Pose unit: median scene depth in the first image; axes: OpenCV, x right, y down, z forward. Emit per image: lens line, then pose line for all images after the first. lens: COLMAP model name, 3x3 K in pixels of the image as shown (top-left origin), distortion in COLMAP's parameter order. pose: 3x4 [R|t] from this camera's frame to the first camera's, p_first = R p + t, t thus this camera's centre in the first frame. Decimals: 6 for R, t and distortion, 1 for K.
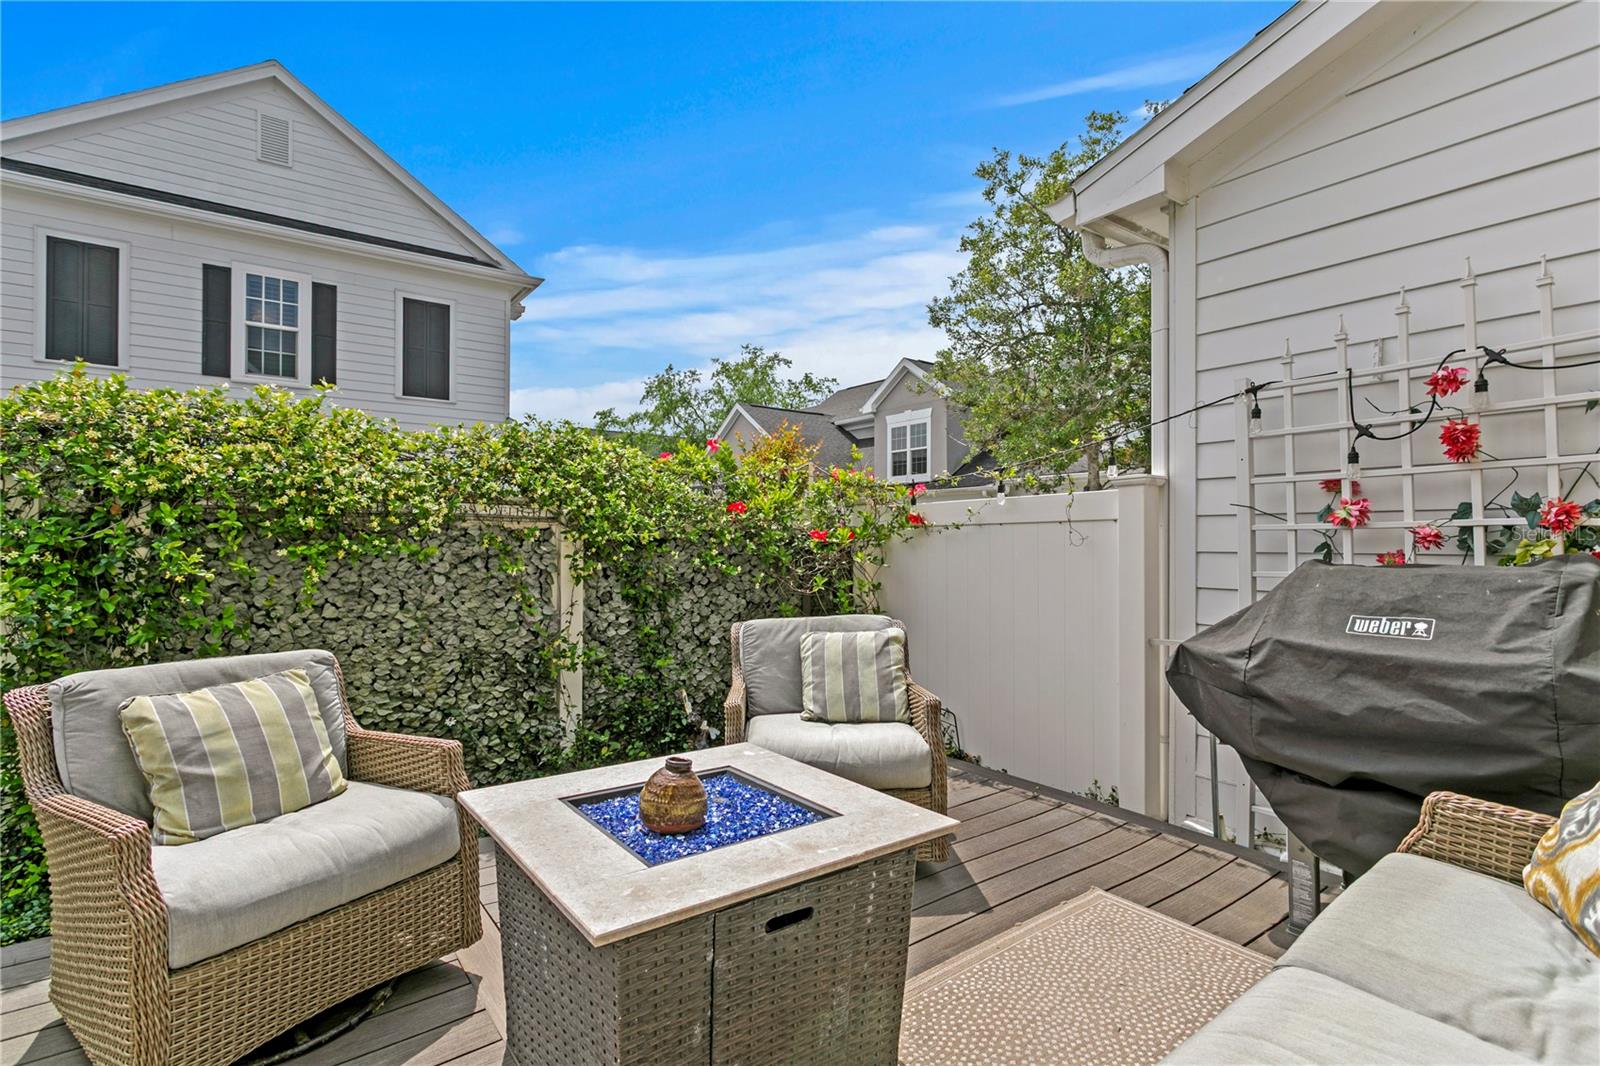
lens RADIAL K [[760.2, 0, 780.2], [0, 760.2, 532.3], [0, 0, 1]] dist [0.003643, 0.000591]
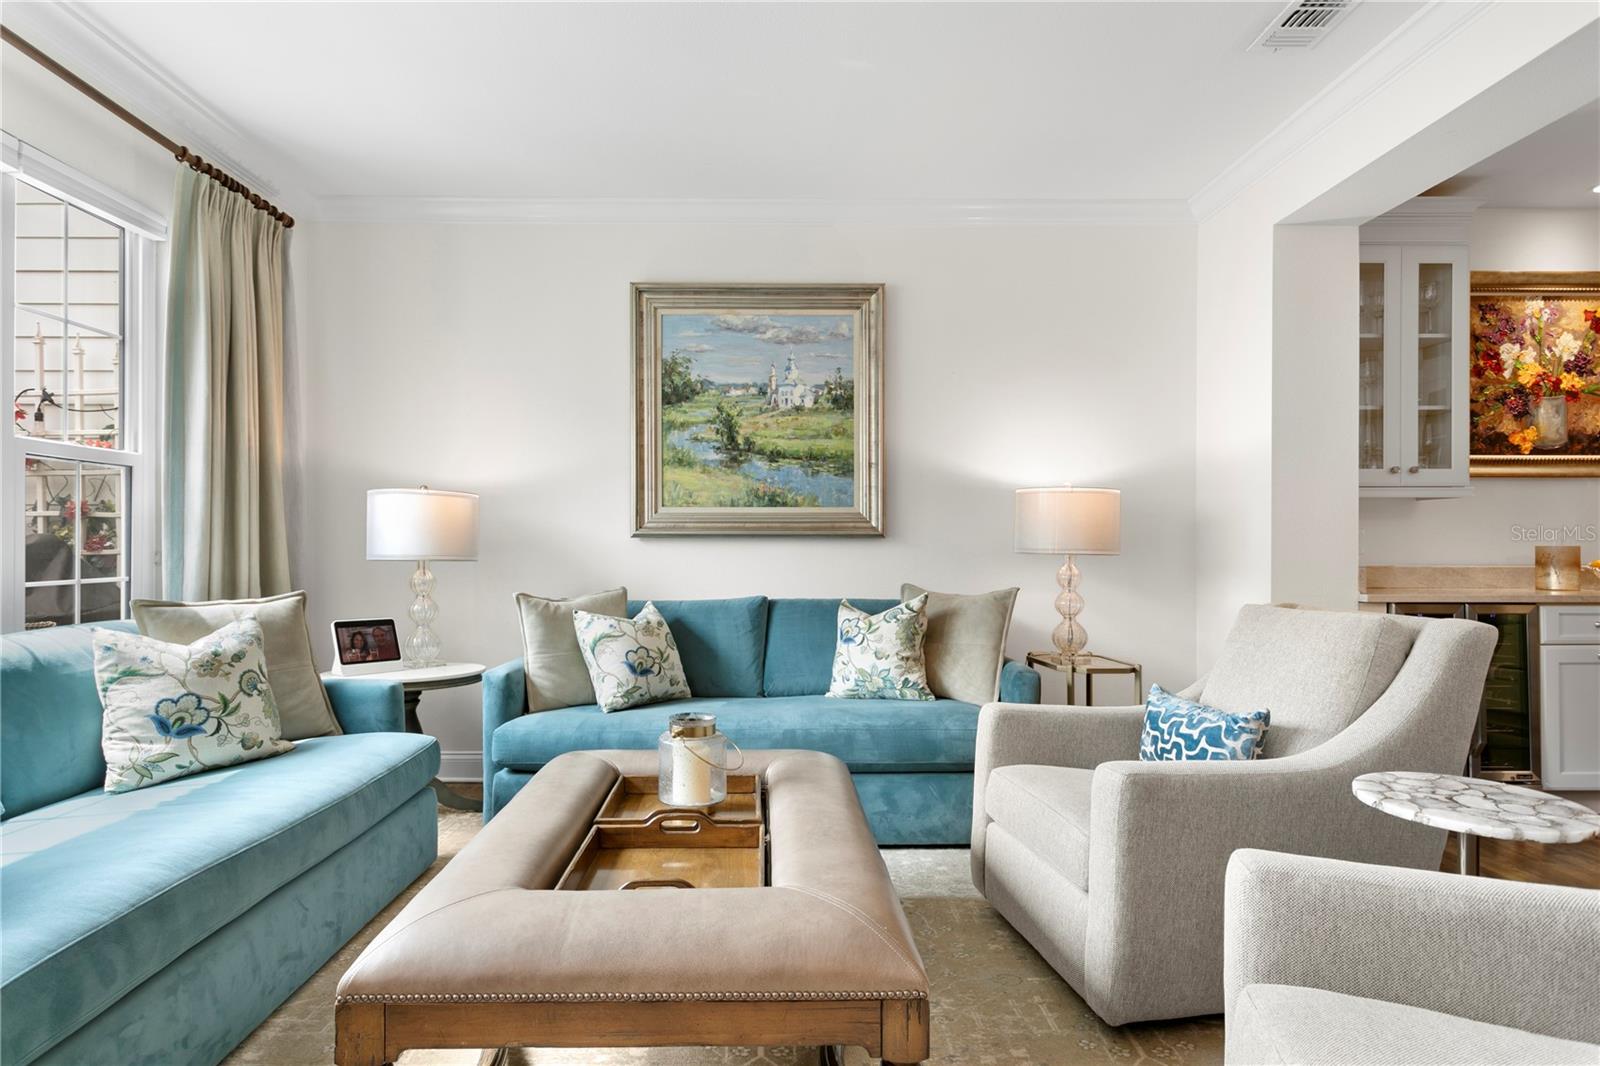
lens RADIAL K [[871.6, 0, 776.6], [0, 871.6, 539.6], [0, 0, 1]] dist [-0.000095, 0.001965]
pose [[0.566543, 0.005496, 0.824014, 0.189202], [-0.004658, 0.999983, -0.003467, 0.019136], [-0.824019, -0.001874, 0.566559, -0.554068]]
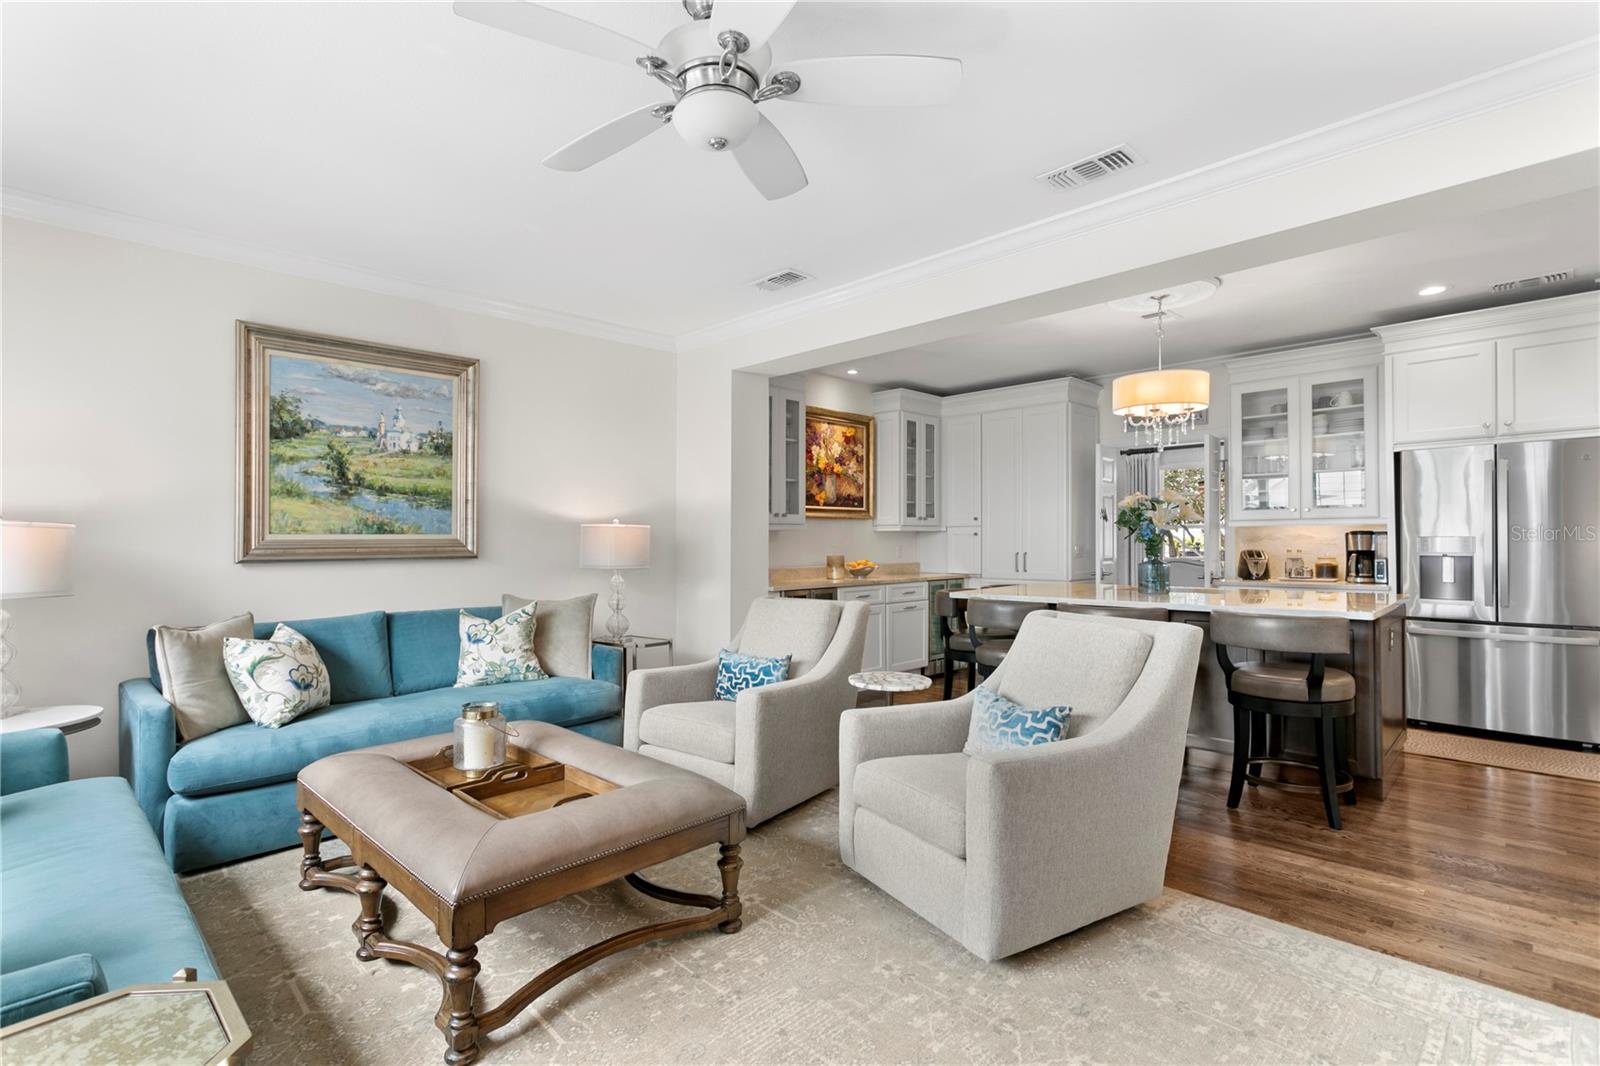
lens RADIAL K [[760.2, 0, 780.2], [0, 760.2, 532.3], [0, 0, 1]] dist [0.003643, 0.000591]
pose [[-0.159112, 0.010462, 0.987205, -0.052453], [-0.000021, 0.999944, -0.010600, -0.009853], [-0.987261, -0.001708, -0.159102, -0.372843]]
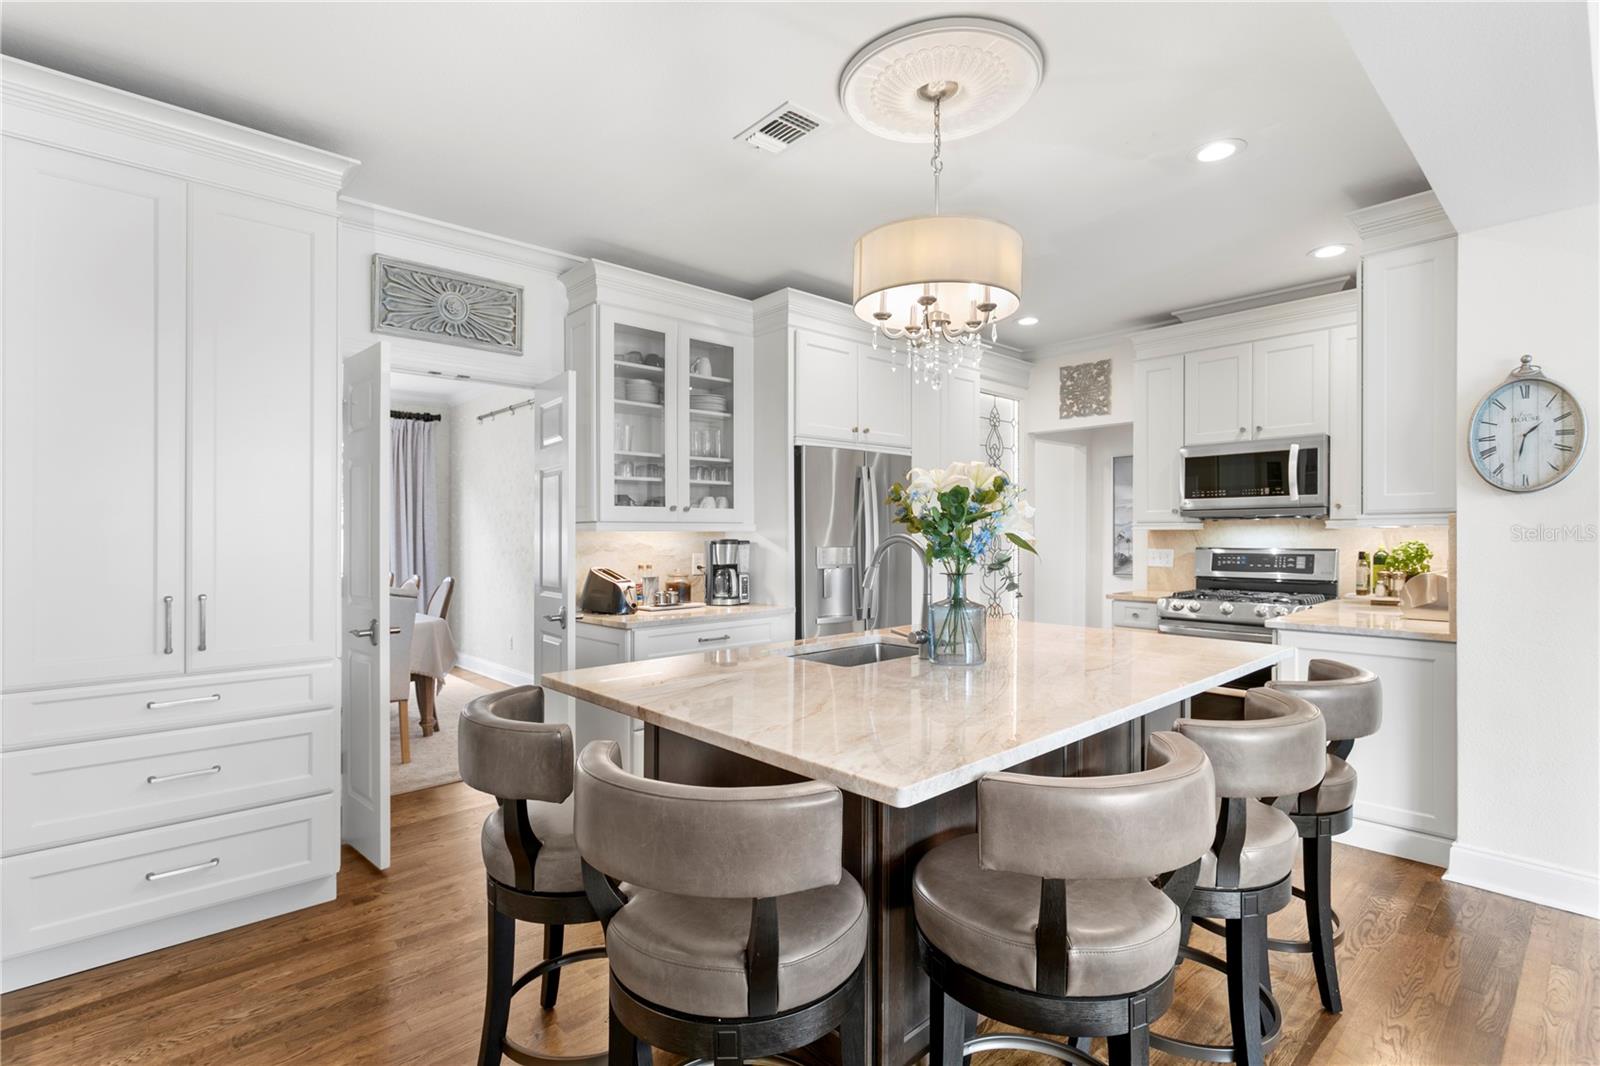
lens RADIAL K [[760.2, 0, 780.2], [0, 760.2, 532.3], [0, 0, 1]] dist [0.003643, 0.000591]
pose [[-0.992431, 0.001080, -0.122801, 0.998389], [0.002628, 0.999919, -0.012445, -0.020758], [0.122778, -0.012674, -0.992353, -0.509520]]
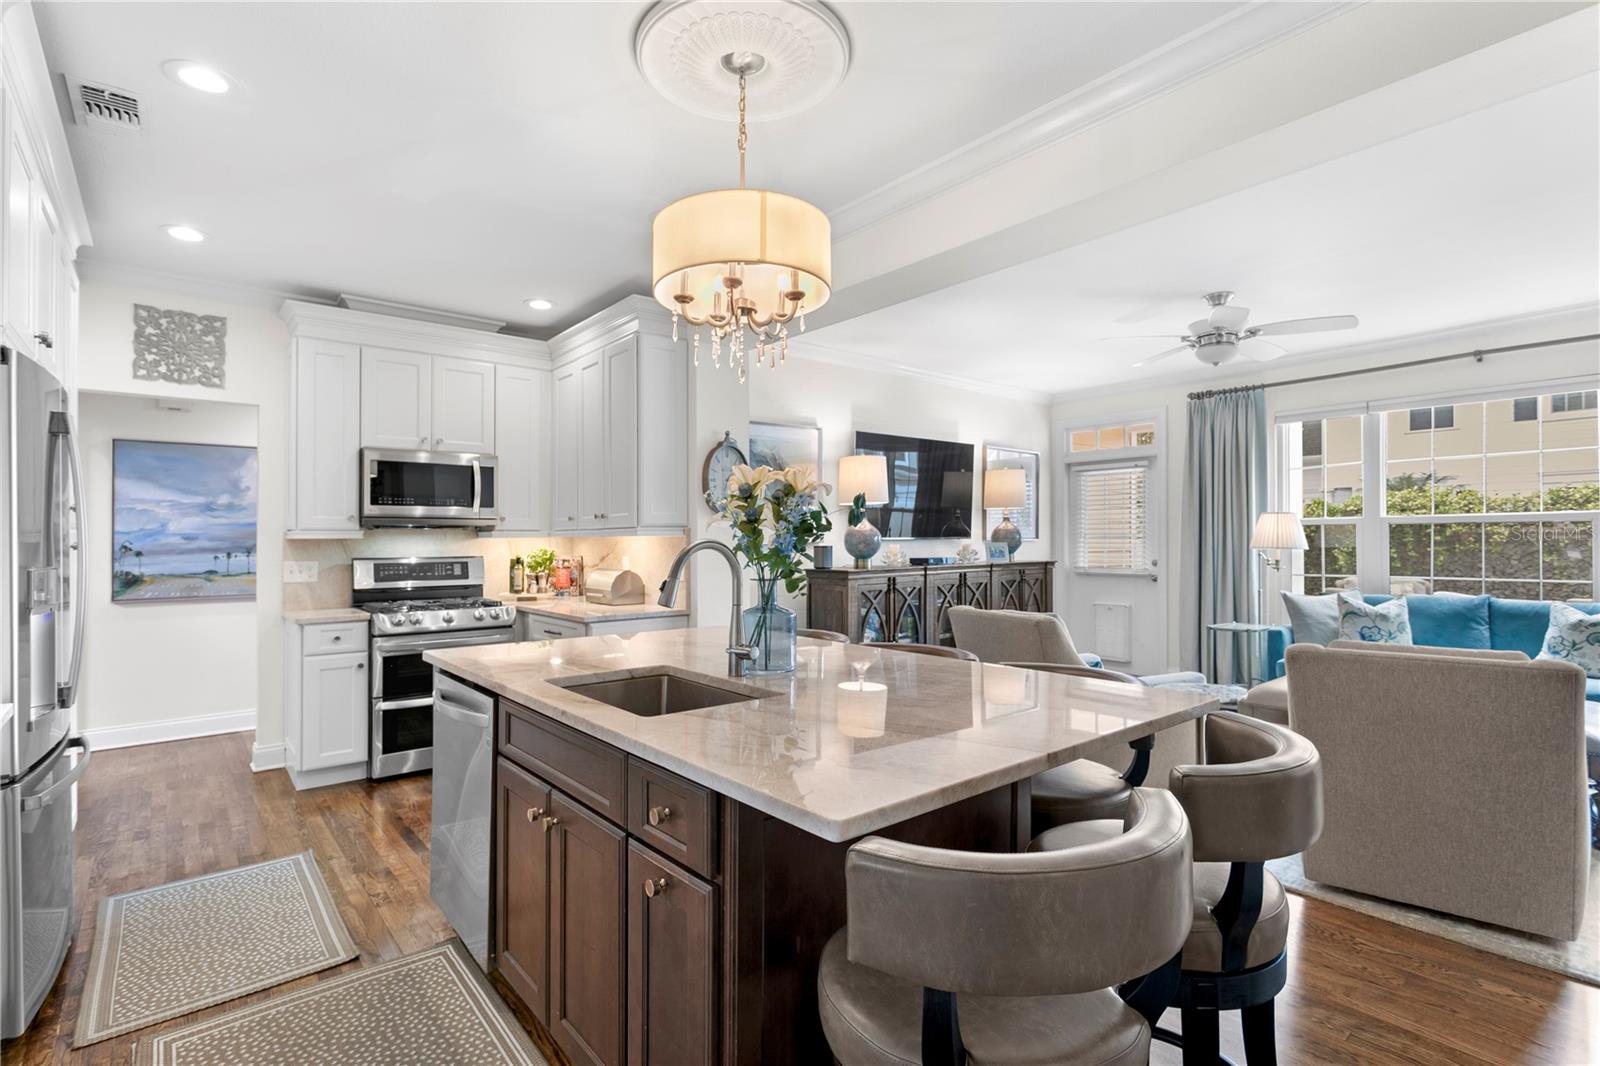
lens RADIAL K [[762.3, 0, 793.2], [0, 762.3, 528.6], [0, 0, 1]] dist [0.001681, 0.000690]
pose [[0.072715, -0.019324, -0.997166, 1.305994], [0.015530, 0.999713, -0.018241, -0.022522], [0.997232, -0.014160, 0.072994, -1.007353]]
